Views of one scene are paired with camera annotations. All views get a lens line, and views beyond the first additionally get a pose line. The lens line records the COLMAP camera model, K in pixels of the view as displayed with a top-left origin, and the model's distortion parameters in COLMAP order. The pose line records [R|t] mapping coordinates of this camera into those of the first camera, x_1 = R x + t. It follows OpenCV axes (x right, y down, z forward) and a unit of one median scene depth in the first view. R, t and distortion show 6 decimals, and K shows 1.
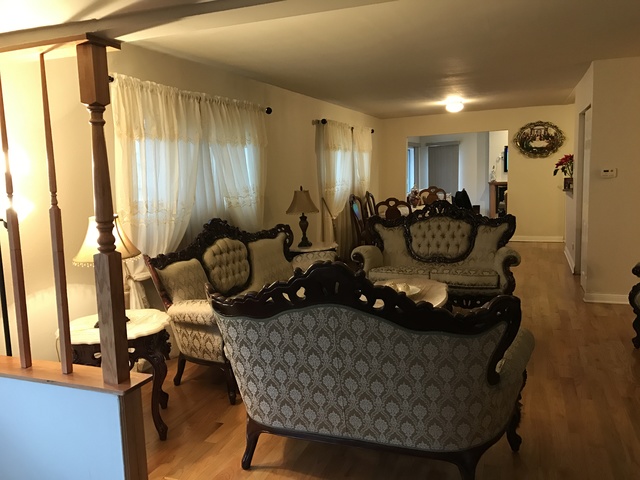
lens RADIAL K [[531.7, 0, 321.3], [0, 531.7, 241.1], [0, 0, 1]] dist [0.041301, -0.053050]
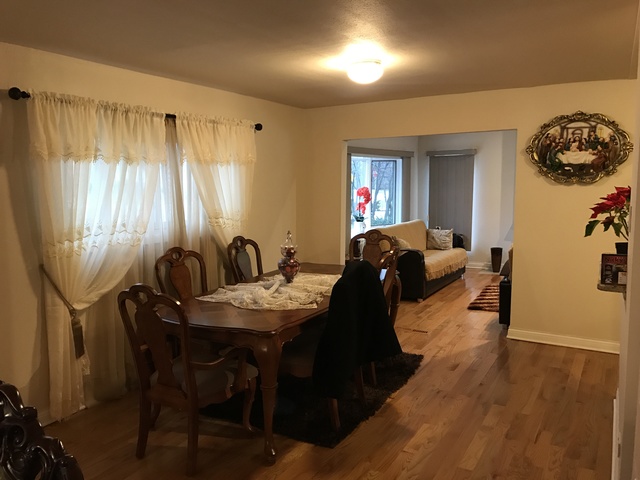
lens RADIAL K [[531.7, 0, 315.3], [0, 531.7, 241.7], [0, 0, 1]] dist [0.041301, -0.053050]
pose [[0.988312, 0.046034, -0.145328, 0.402521], [-0.047244, 0.998871, -0.004881, -0.147913], [0.144940, 0.011690, 0.989371, 0.782498]]
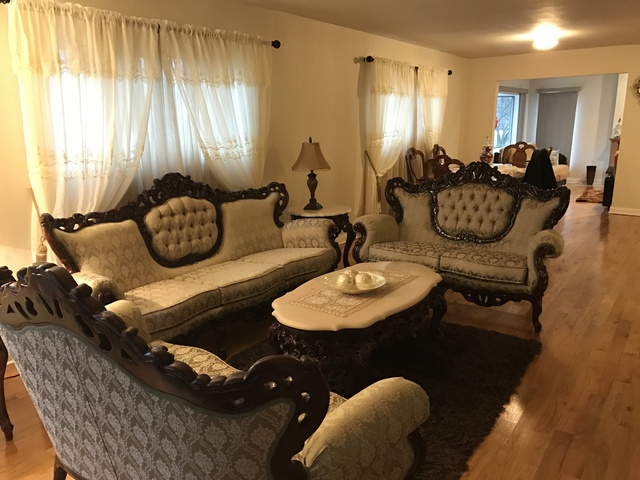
lens RADIAL K [[531.7, 0, 316.3], [0, 531.7, 246.1], [0, 0, 1]] dist [0.041301, -0.053050]
pose [[0.969288, 0.083762, -0.231226, 0.184724], [-0.058521, 0.991761, 0.113950, -0.029909], [0.238866, -0.096918, 0.966204, 0.175009]]
